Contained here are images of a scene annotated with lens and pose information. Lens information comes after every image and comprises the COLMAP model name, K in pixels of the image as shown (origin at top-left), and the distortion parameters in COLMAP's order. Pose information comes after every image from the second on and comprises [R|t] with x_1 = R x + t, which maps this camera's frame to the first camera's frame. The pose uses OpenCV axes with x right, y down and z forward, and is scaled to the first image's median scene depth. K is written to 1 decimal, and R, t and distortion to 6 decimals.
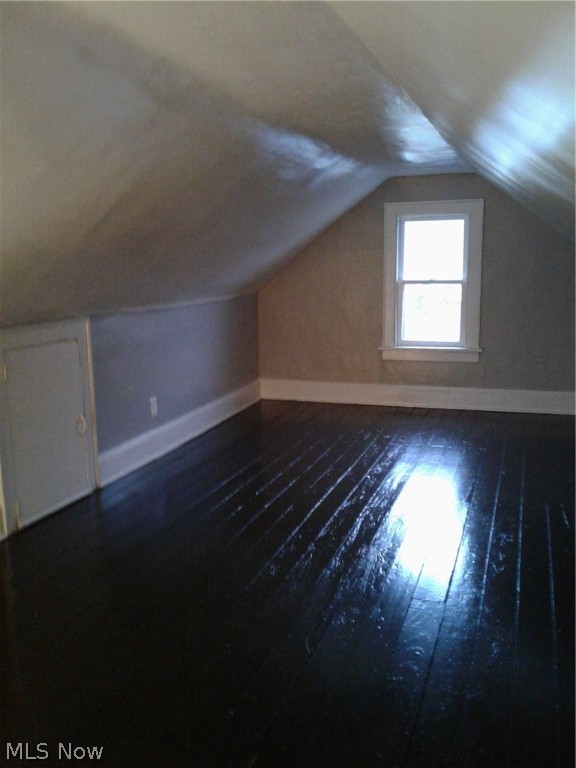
lens RADIAL K [[715.3, 0, 288.0], [0, 715.3, 384.0], [0, 0, 1]] dist [0.092824, -0.166773]
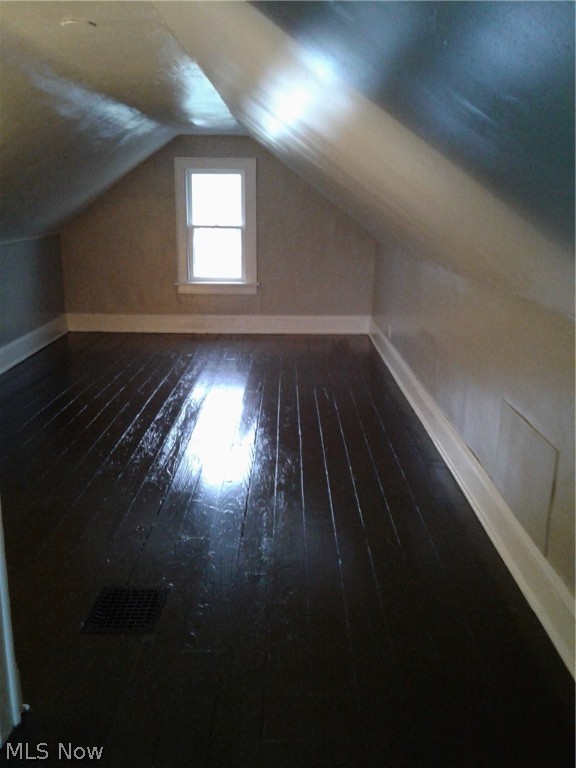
lens RADIAL K [[715.3, 0, 288.0], [0, 715.3, 384.0], [0, 0, 1]] dist [0.092824, -0.166773]
pose [[0.947438, -0.055449, 0.315098, -0.081058], [0.032973, 0.996545, 0.076225, 0.031680], [-0.318236, -0.061829, 0.945993, -0.188598]]
